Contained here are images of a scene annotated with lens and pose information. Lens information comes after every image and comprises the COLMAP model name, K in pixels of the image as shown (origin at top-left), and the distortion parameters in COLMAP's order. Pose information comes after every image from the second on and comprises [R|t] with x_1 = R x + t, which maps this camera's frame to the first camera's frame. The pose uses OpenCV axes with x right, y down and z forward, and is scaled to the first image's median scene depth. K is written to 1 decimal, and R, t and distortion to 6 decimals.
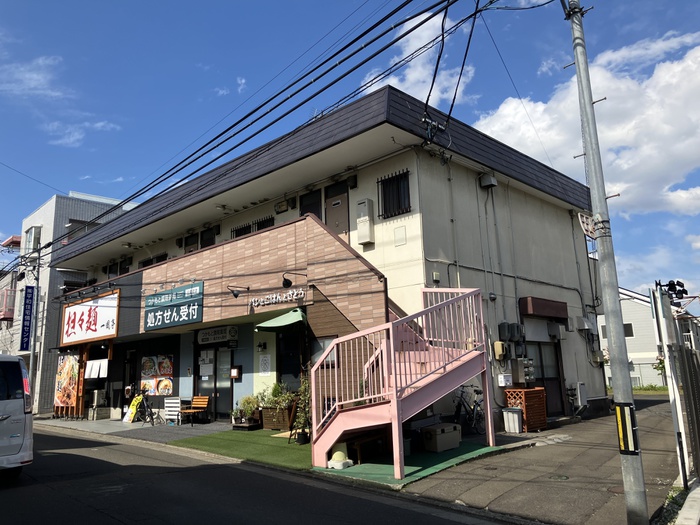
lens RADIAL K [[573.3, 0, 350.0], [0, 573.3, 262.5], [0, 0, 1]] dist [-0.001024, -0.001211]
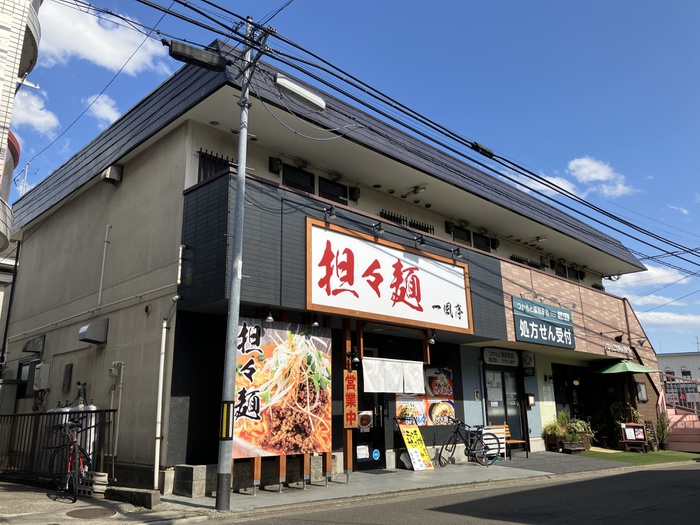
lens RADIAL K [[584.8, 0, 350.0], [0, 584.8, 262.5], [0, 0, 1]] dist [-0.000423, -0.000742]
pose [[0.014342, 0.282407, 0.959187, -1.155567], [-0.191546, 0.942296, -0.274570, 0.281968], [-0.981379, -0.179791, 0.067608, 1.180497]]
